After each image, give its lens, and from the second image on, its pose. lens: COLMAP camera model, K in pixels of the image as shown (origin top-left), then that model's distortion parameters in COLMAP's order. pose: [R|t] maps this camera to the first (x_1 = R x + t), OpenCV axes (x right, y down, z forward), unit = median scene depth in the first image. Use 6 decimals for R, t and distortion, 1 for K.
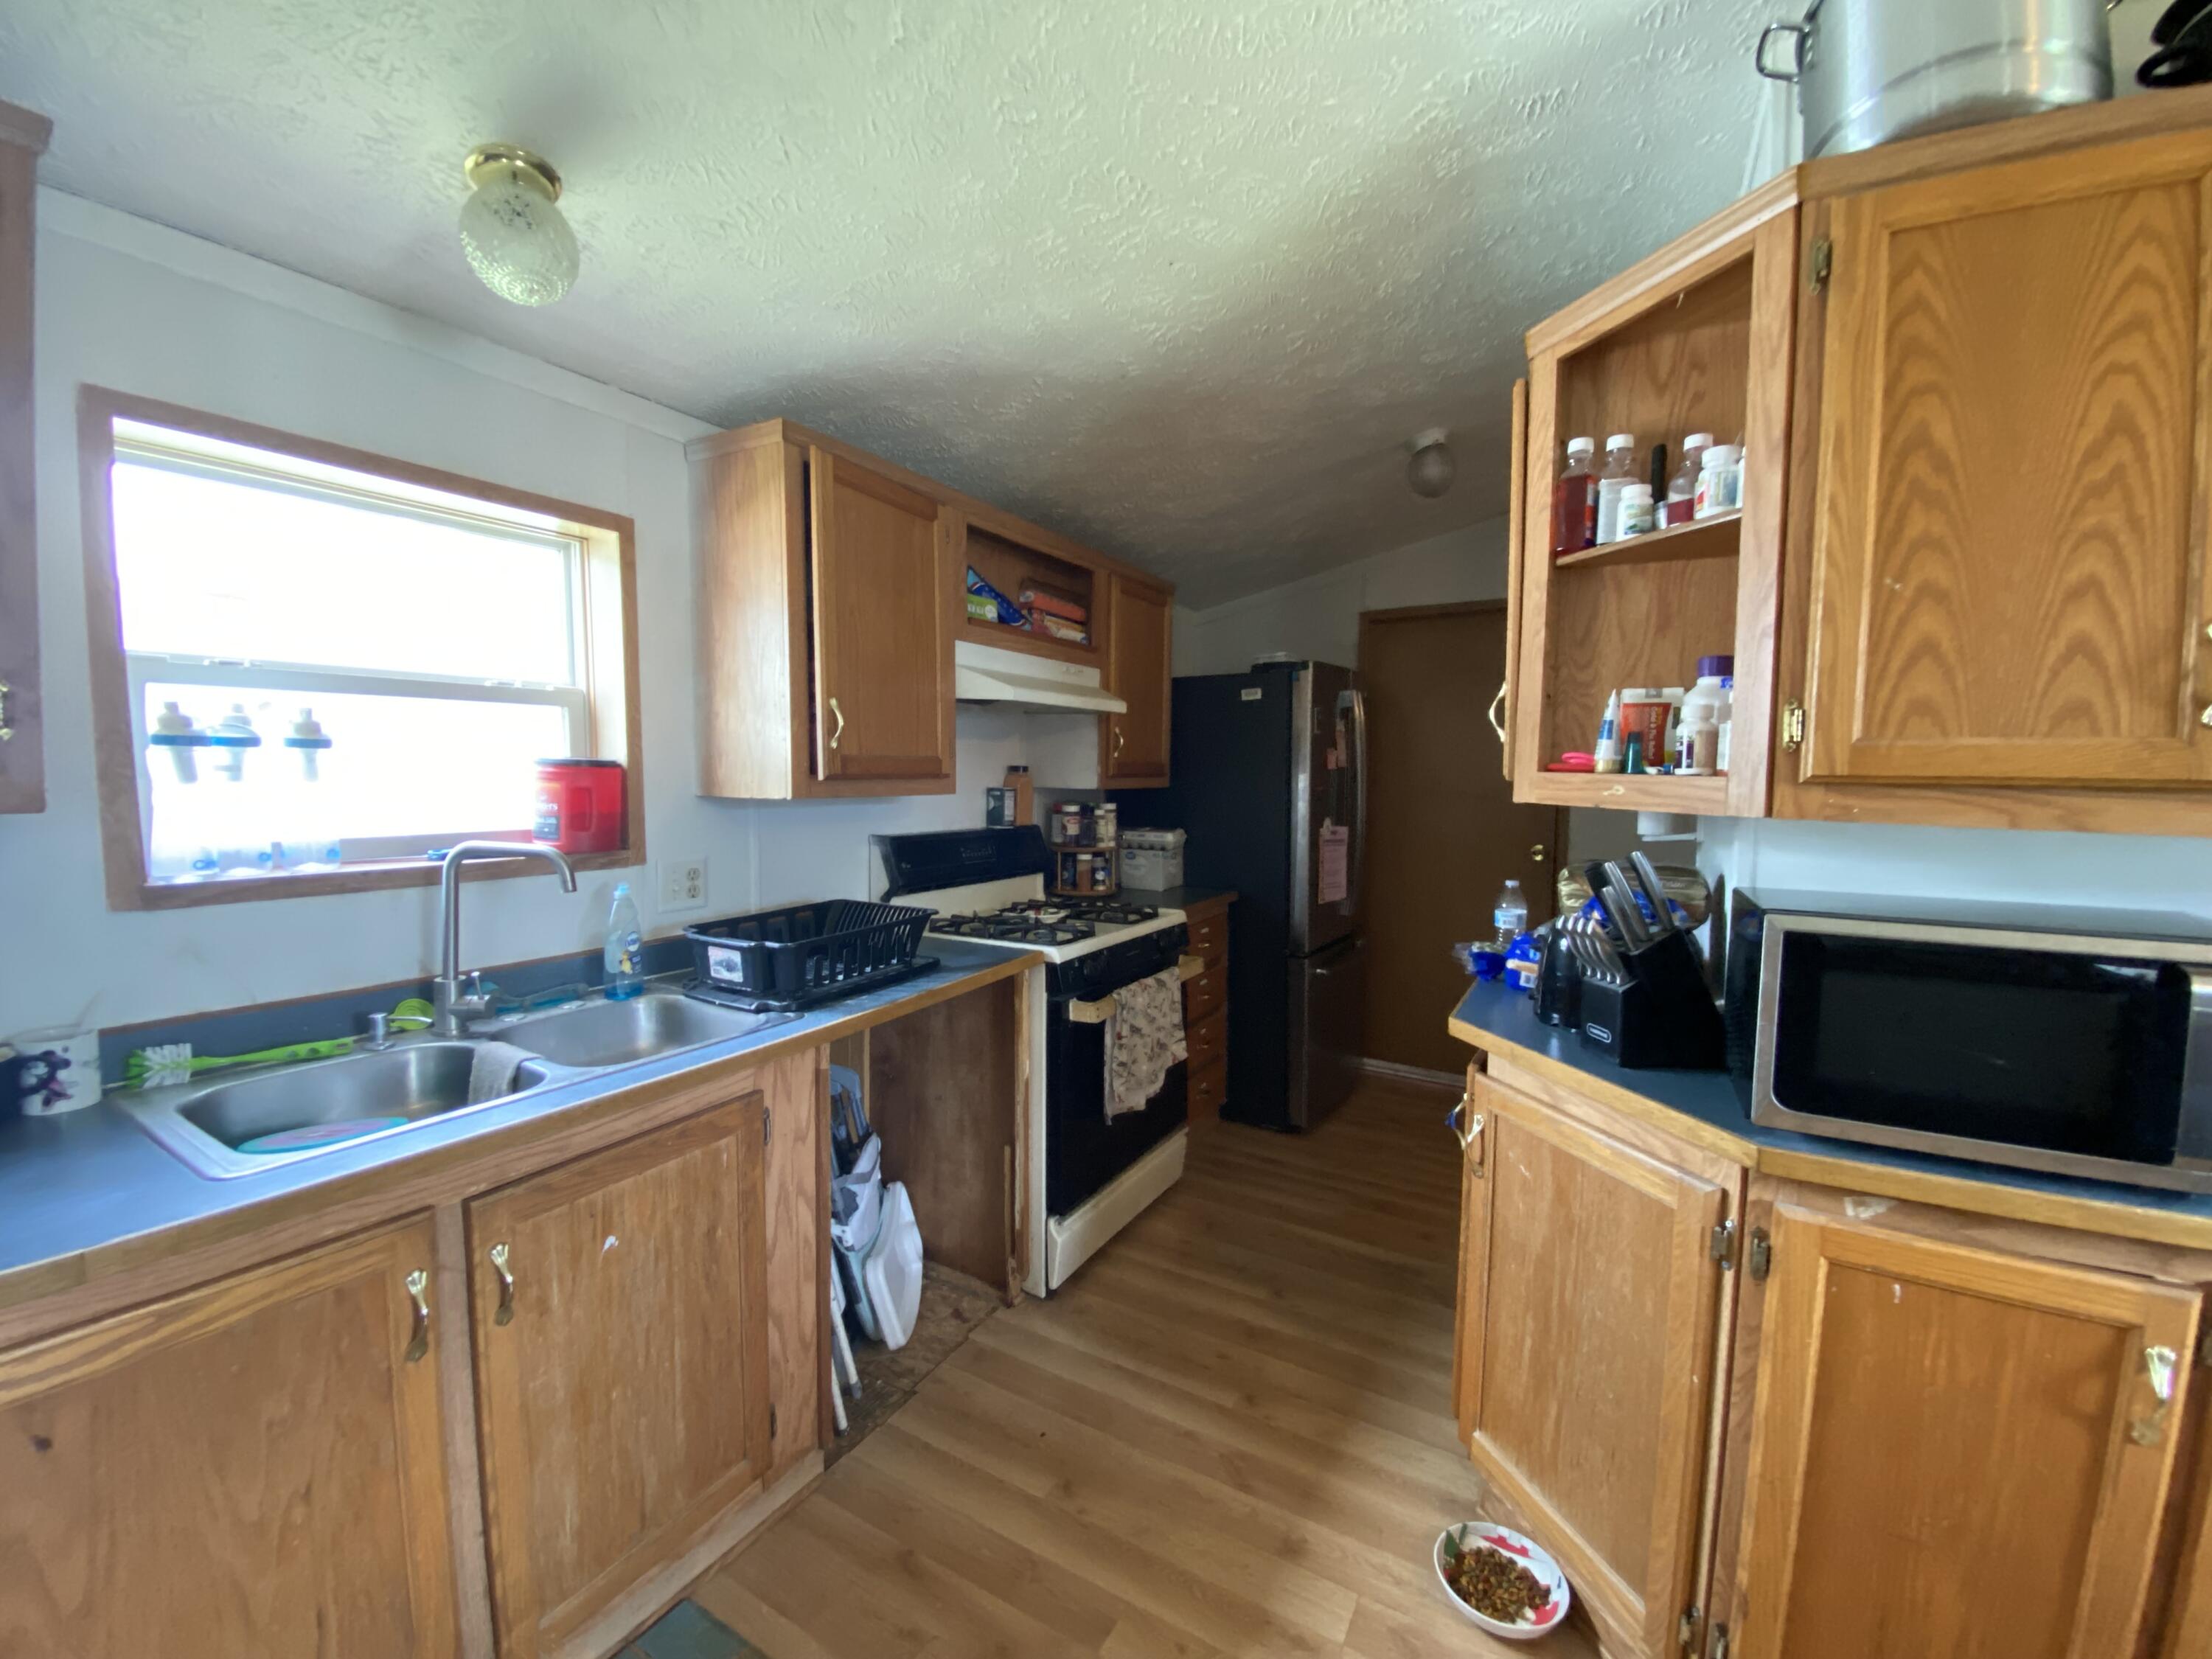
lens RADIAL K [[908.8, 0, 1106.0], [0, 908.8, 829.5], [0, 0, 1]] dist [0.034332, -0.028341]
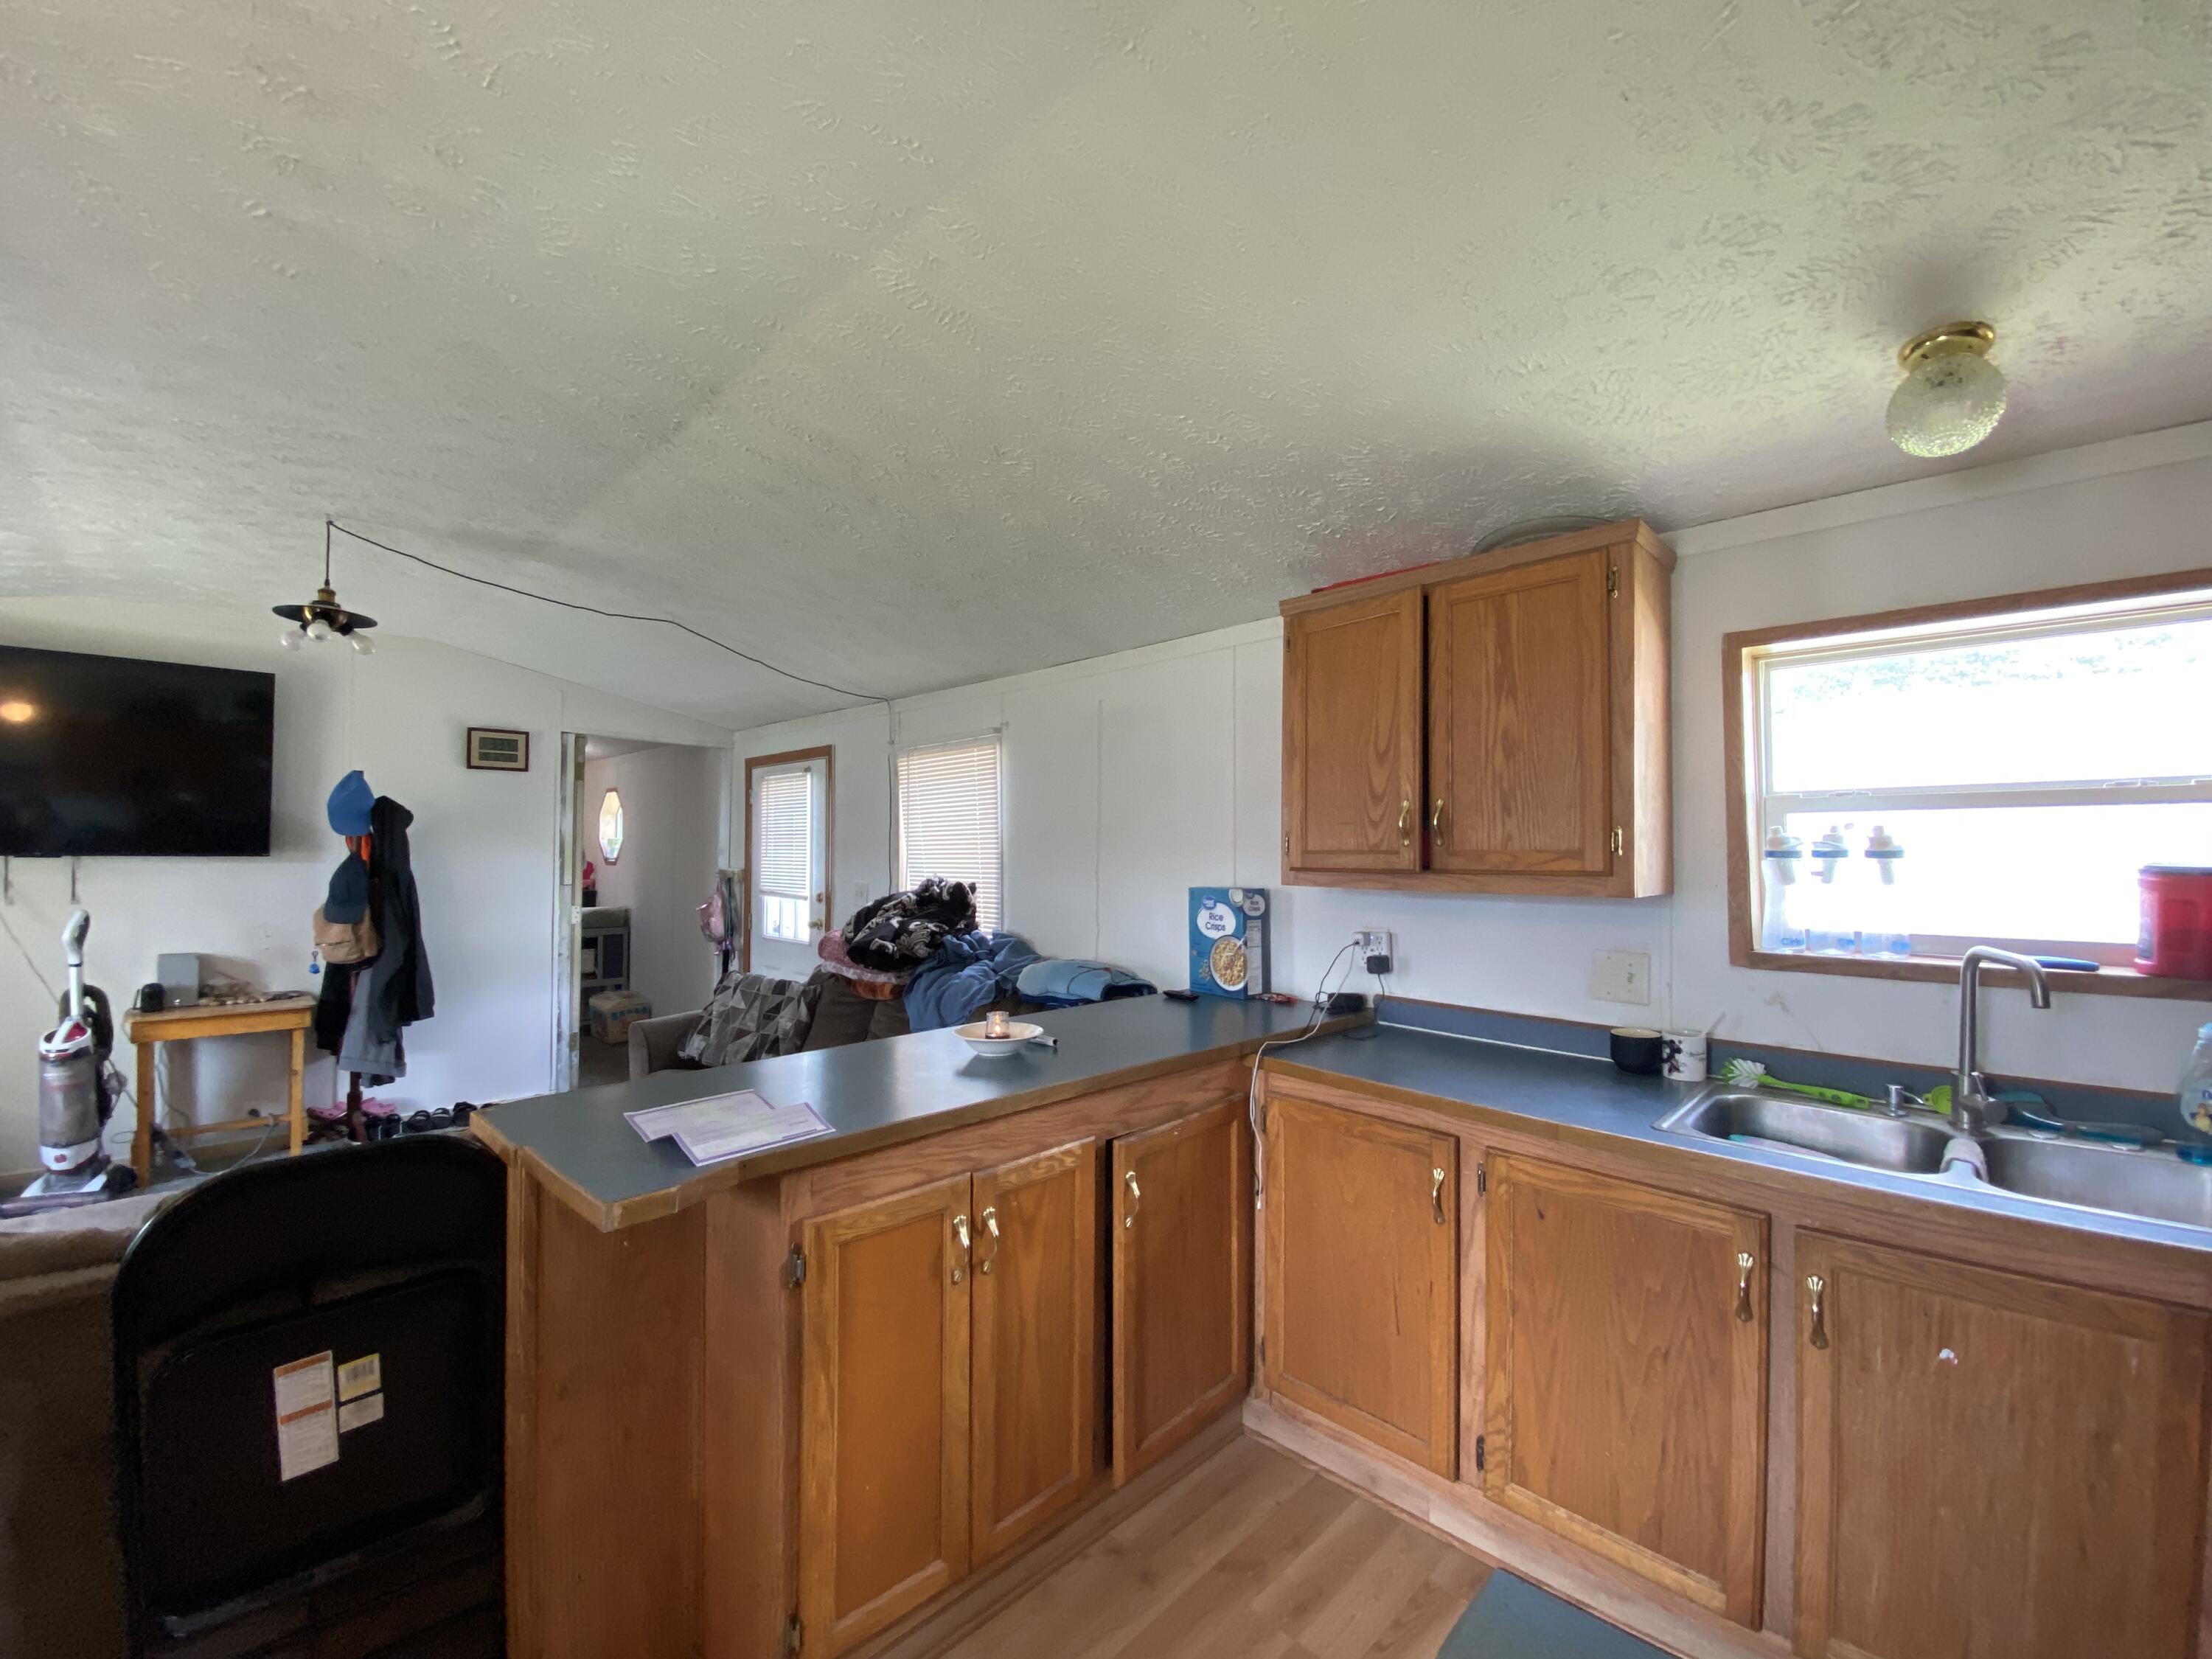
lens RADIAL K [[898.1, 0, 1076.5], [0, 898.1, 837.2], [0, 0, 1]] dist [0.000724, -0.000199]
pose [[-0.260990, -0.022802, -0.965072, 0.568168], [-0.064077, 0.997925, -0.006250, -0.038783], [0.963213, 0.060208, -0.261909, 0.261730]]
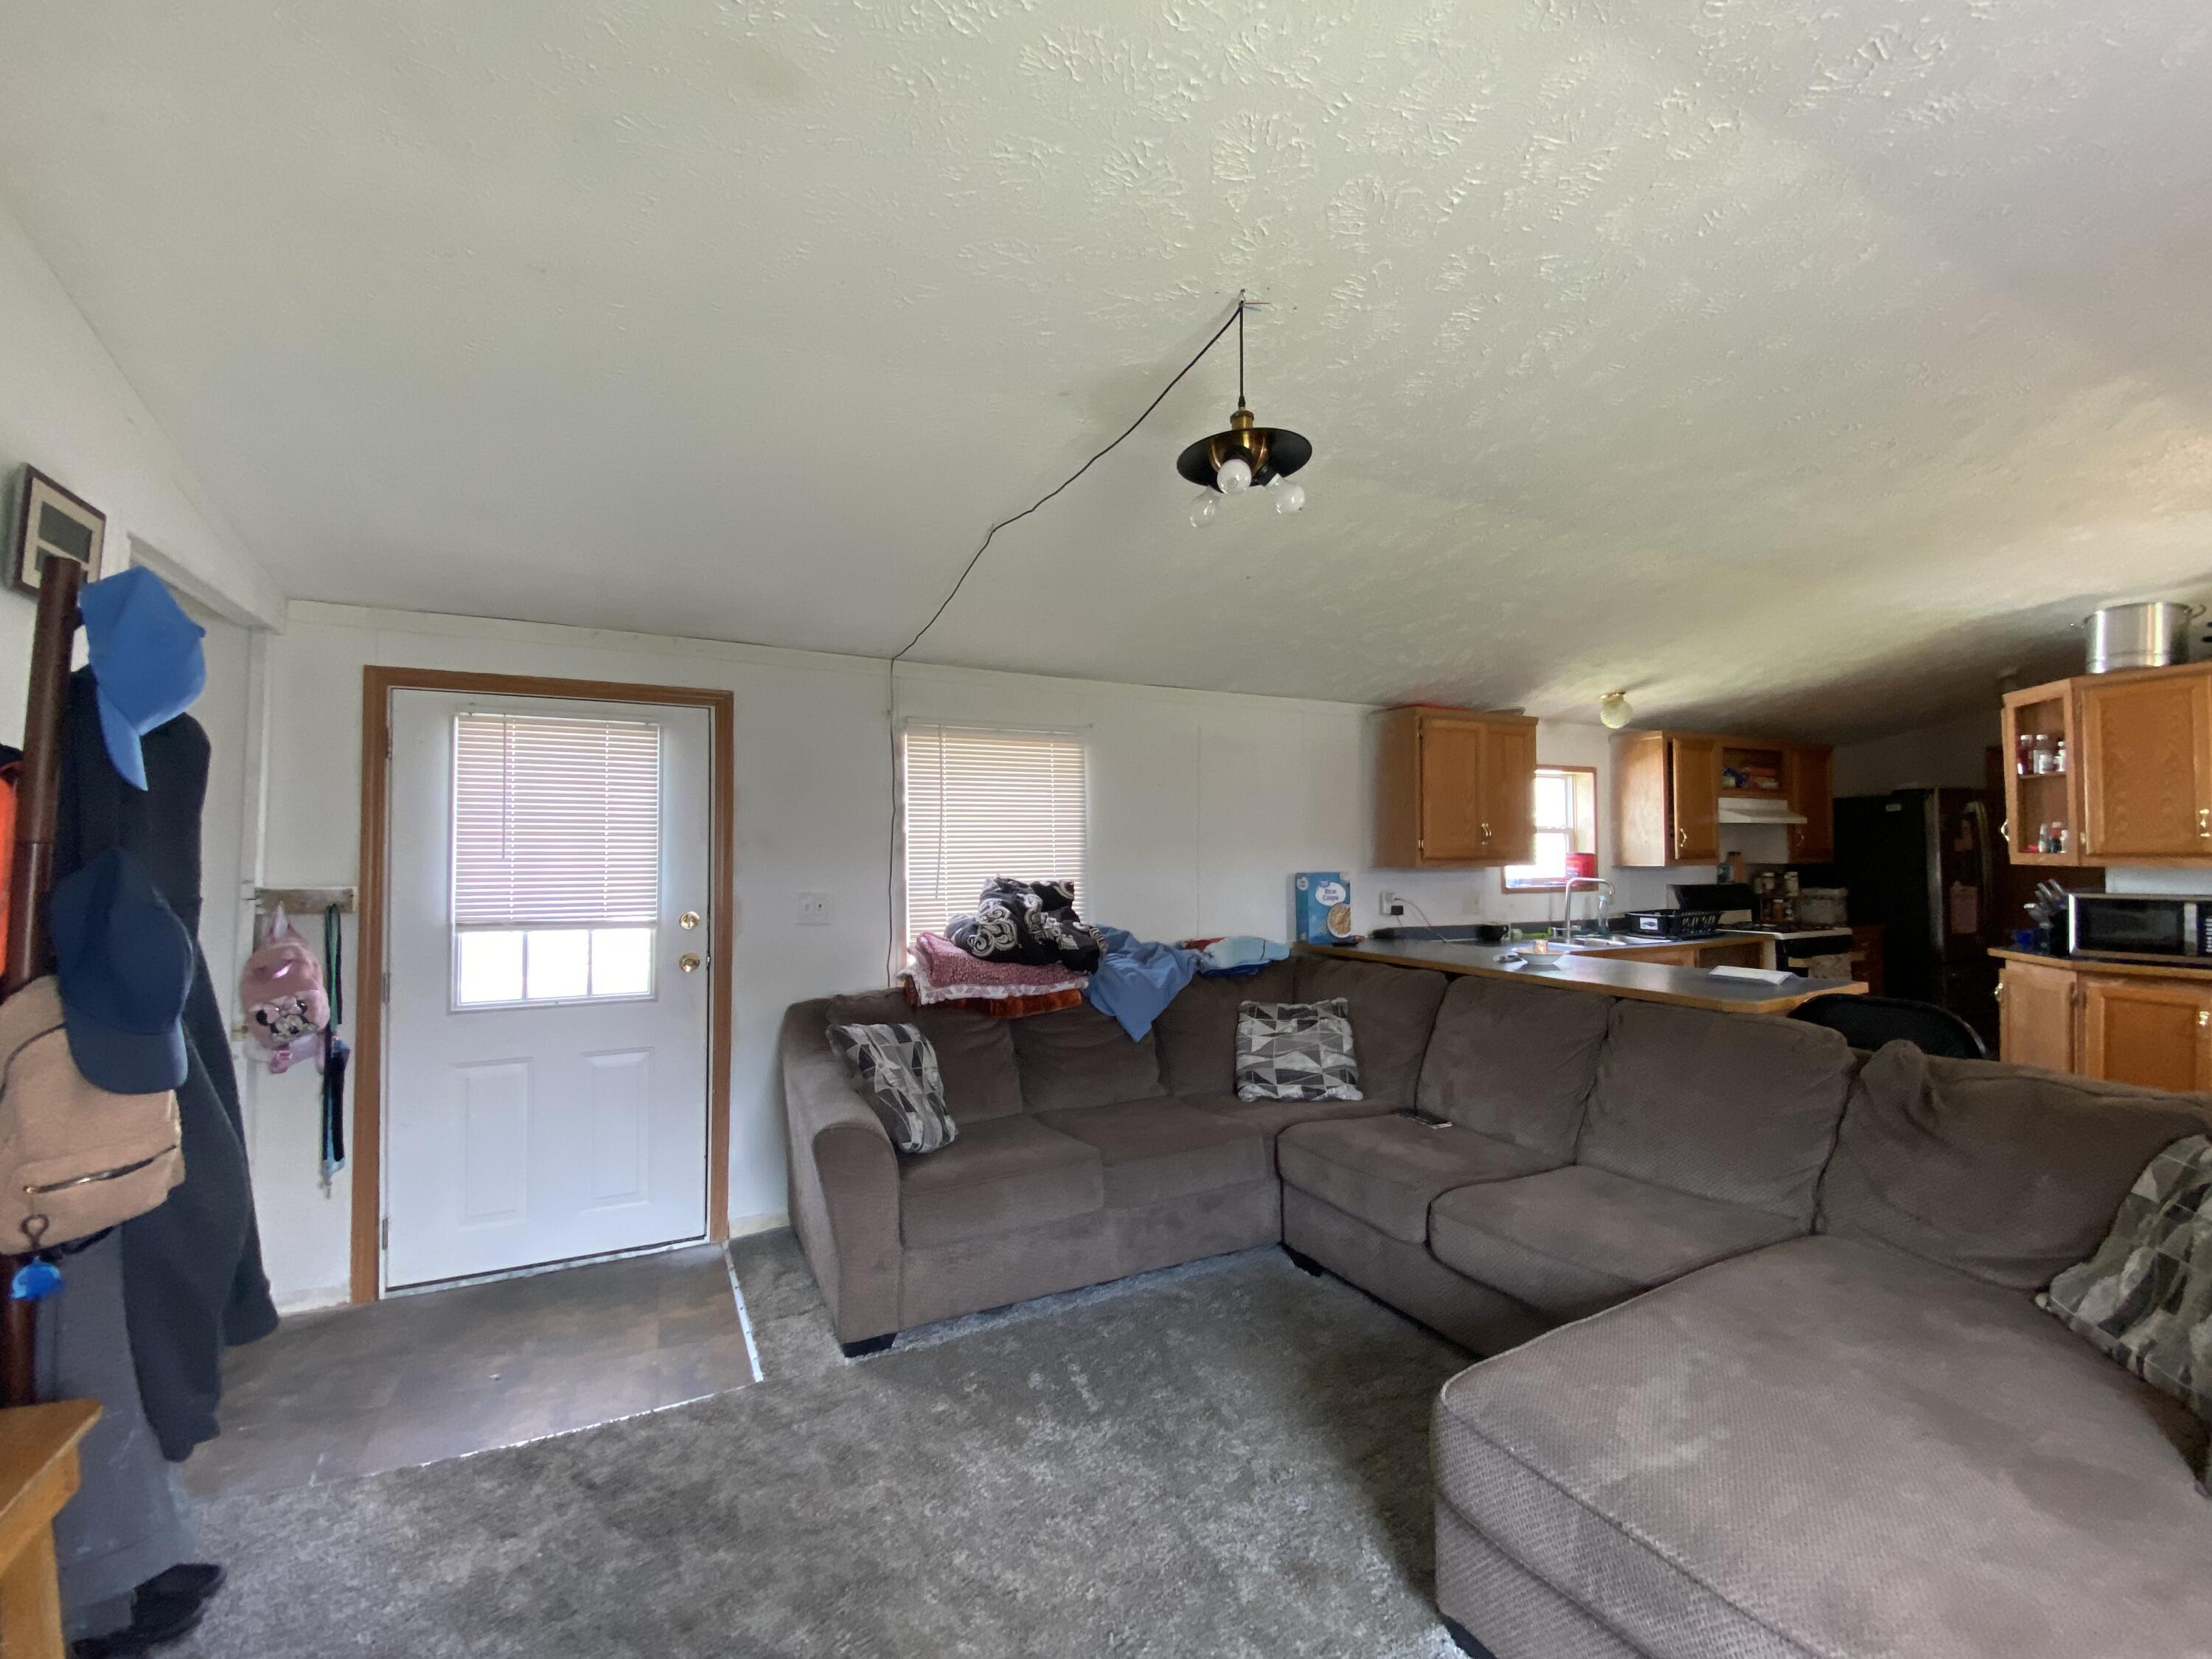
lens RADIAL K [[908.8, 0, 1106.0], [0, 908.8, 829.5], [0, 0, 1]] dist [0.034332, -0.028341]
pose [[0.840804, -0.027219, -0.540655, -0.340181], [-0.023153, 0.996013, -0.086150, 0.166299], [0.540845, 0.084953, 0.836821, -2.764482]]
